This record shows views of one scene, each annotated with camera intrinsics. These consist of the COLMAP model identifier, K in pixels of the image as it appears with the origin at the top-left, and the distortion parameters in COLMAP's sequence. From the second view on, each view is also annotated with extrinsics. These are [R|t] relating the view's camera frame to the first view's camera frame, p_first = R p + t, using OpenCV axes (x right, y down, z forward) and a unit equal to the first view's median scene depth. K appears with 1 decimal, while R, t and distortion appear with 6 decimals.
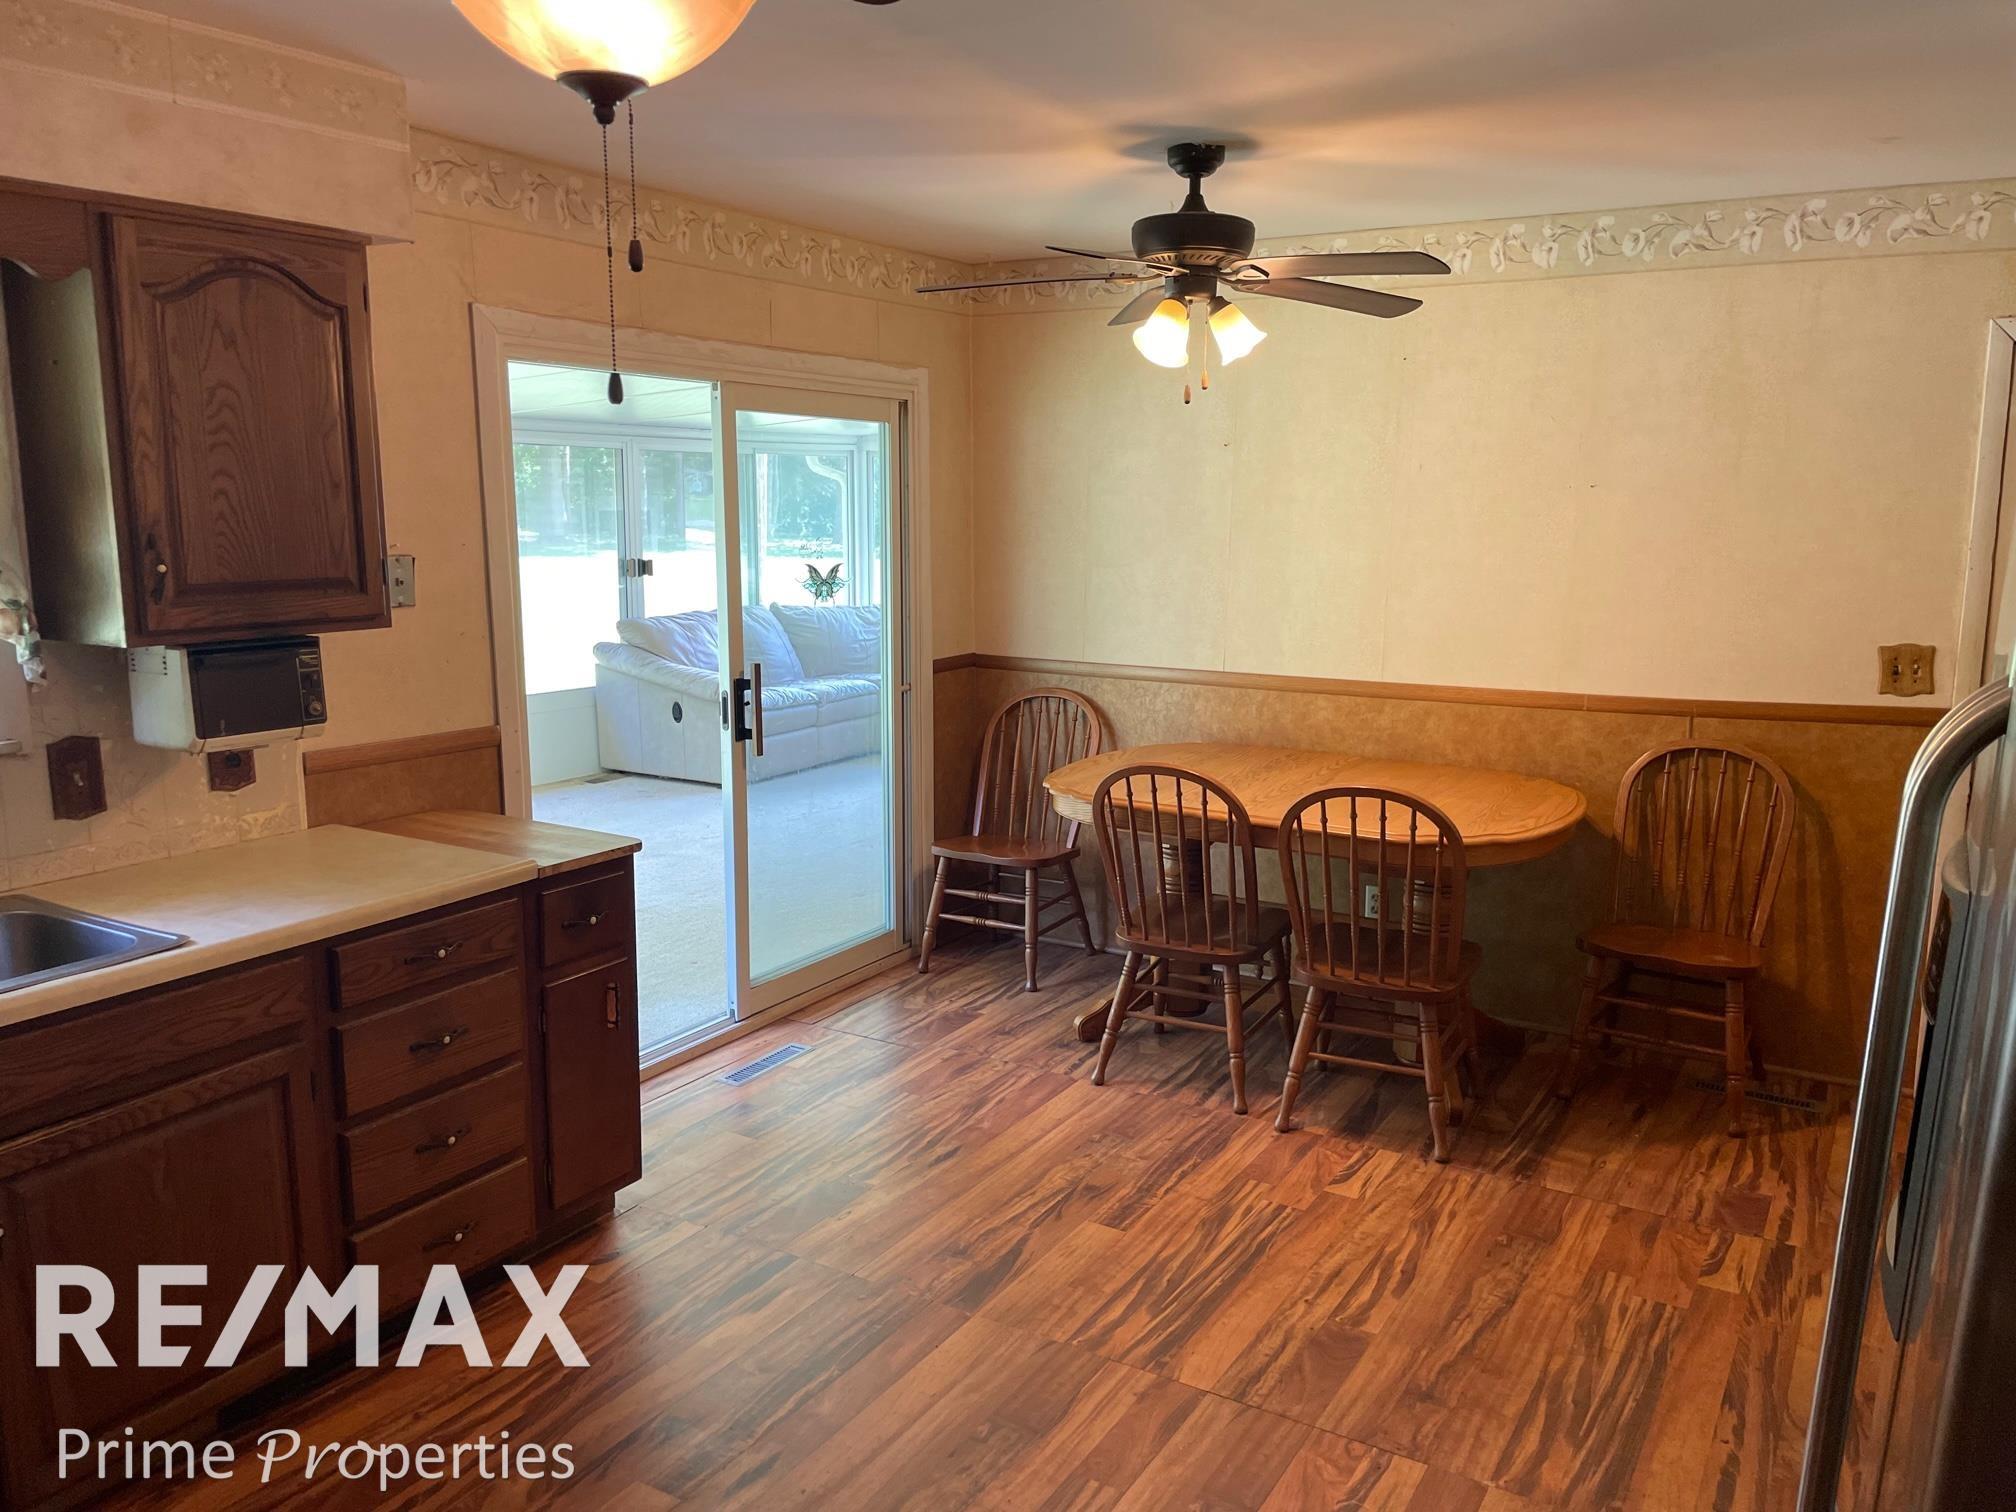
lens RADIAL K [[1530.7, 0, 1006.9], [0, 1530.7, 761.5], [0, 0, 1]] dist [0.056773, -0.067218]
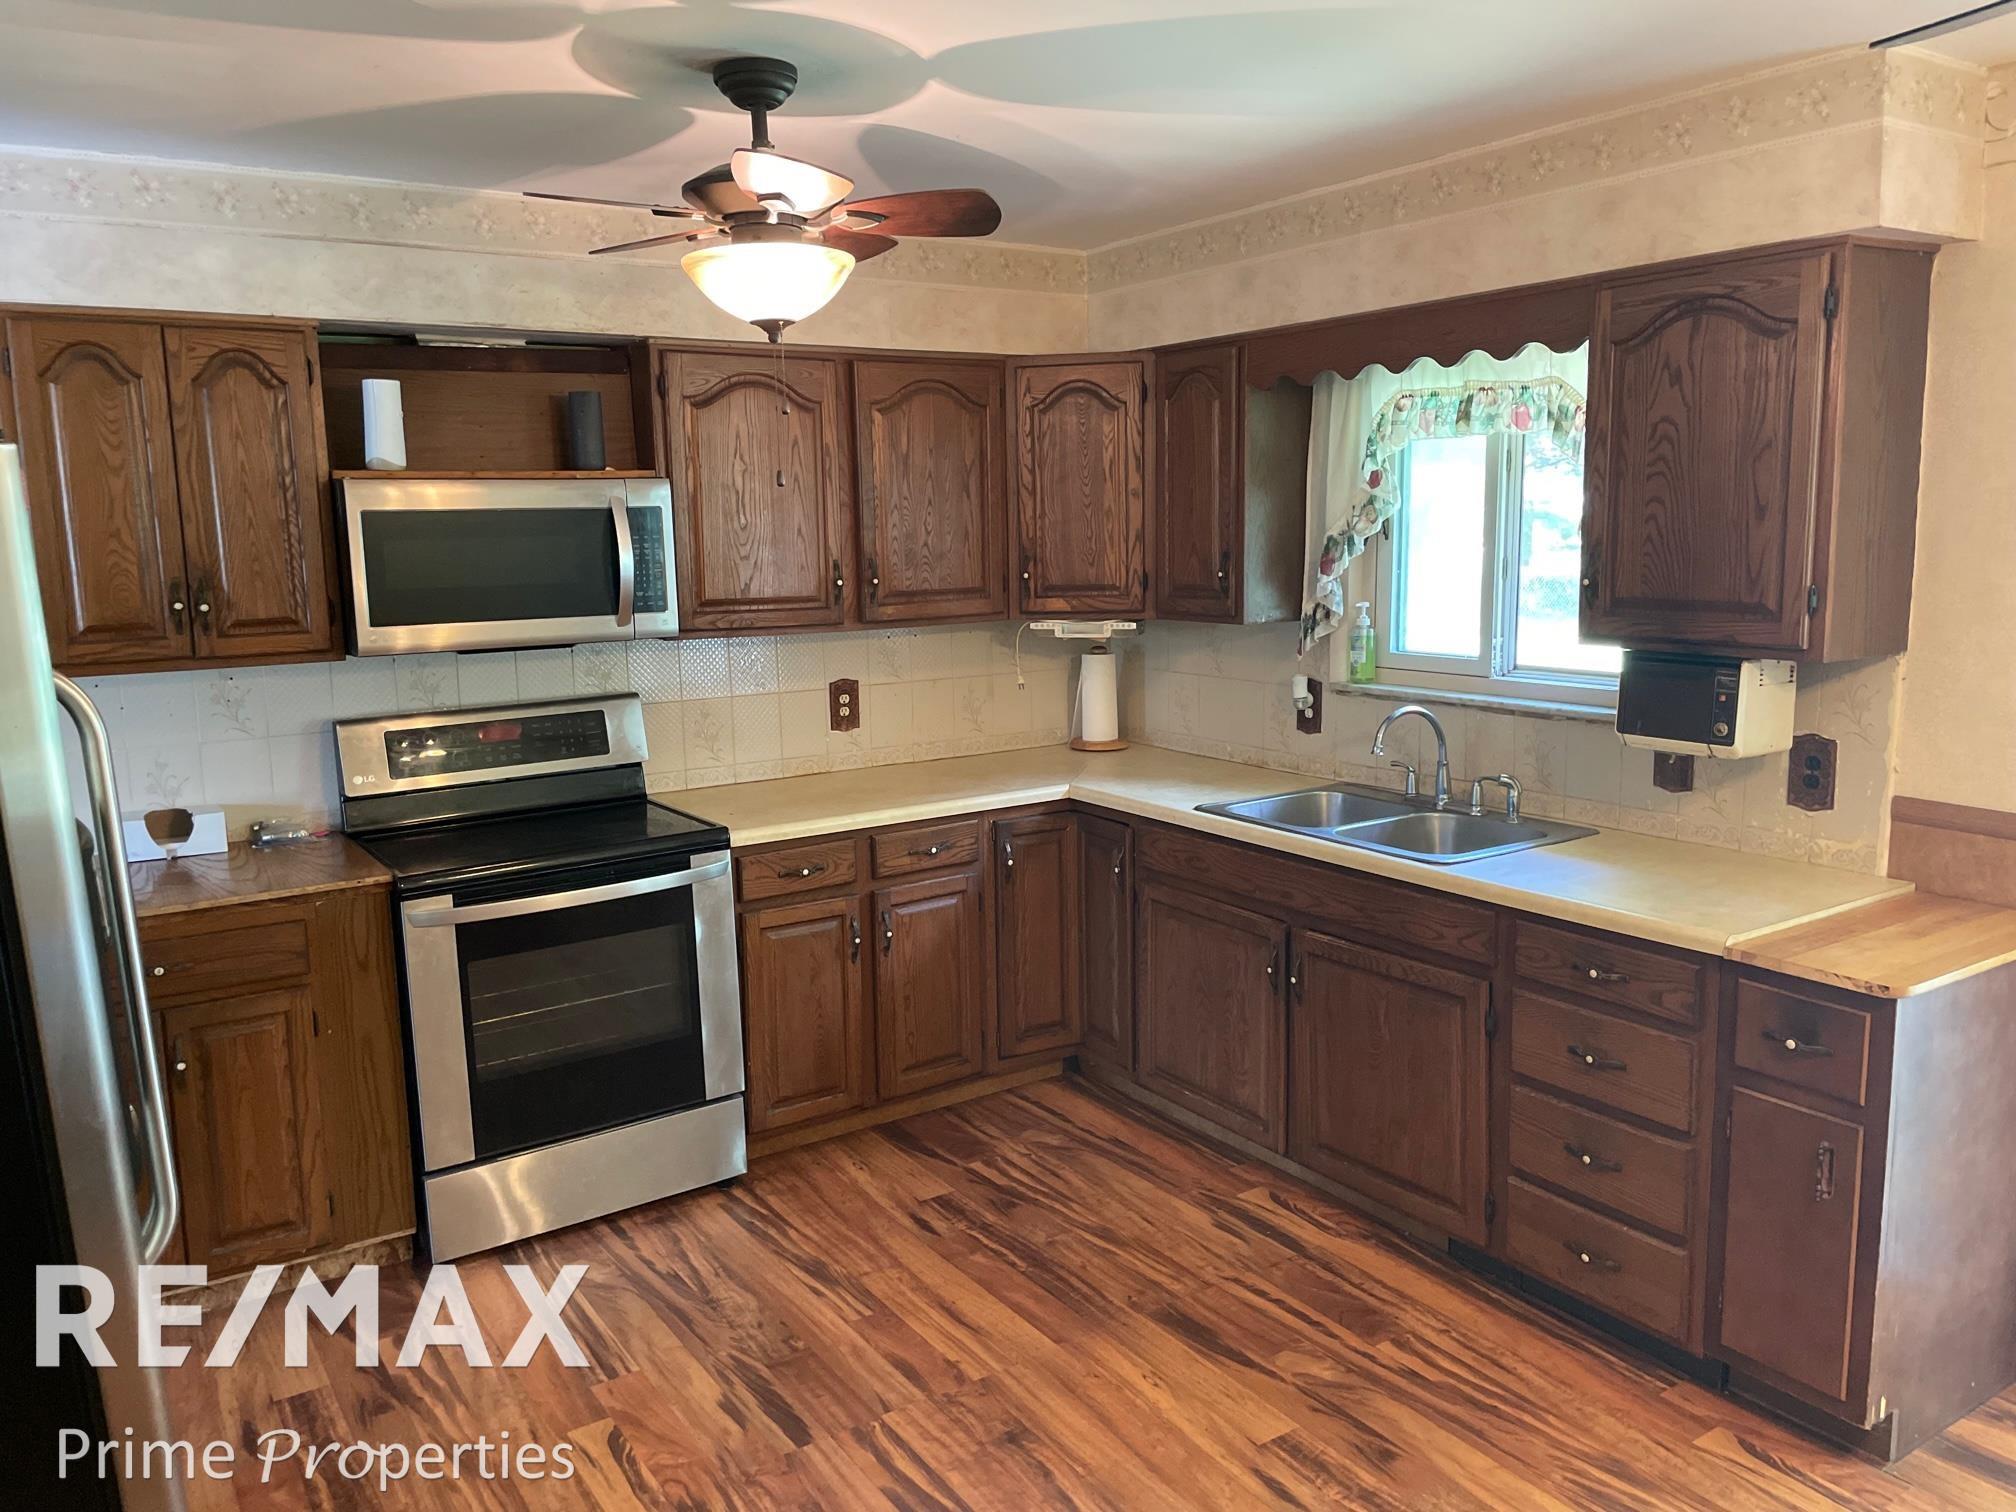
lens RADIAL K [[1530.7, 0, 1008.8], [0, 1530.7, 760.2], [0, 0, 1]] dist [0.056773, -0.067218]
pose [[-0.429185, 0.149189, -0.890810, 0.705356], [-0.139633, 0.963448, 0.228628, -0.195772], [0.892358, 0.222510, -0.392665, 1.066630]]
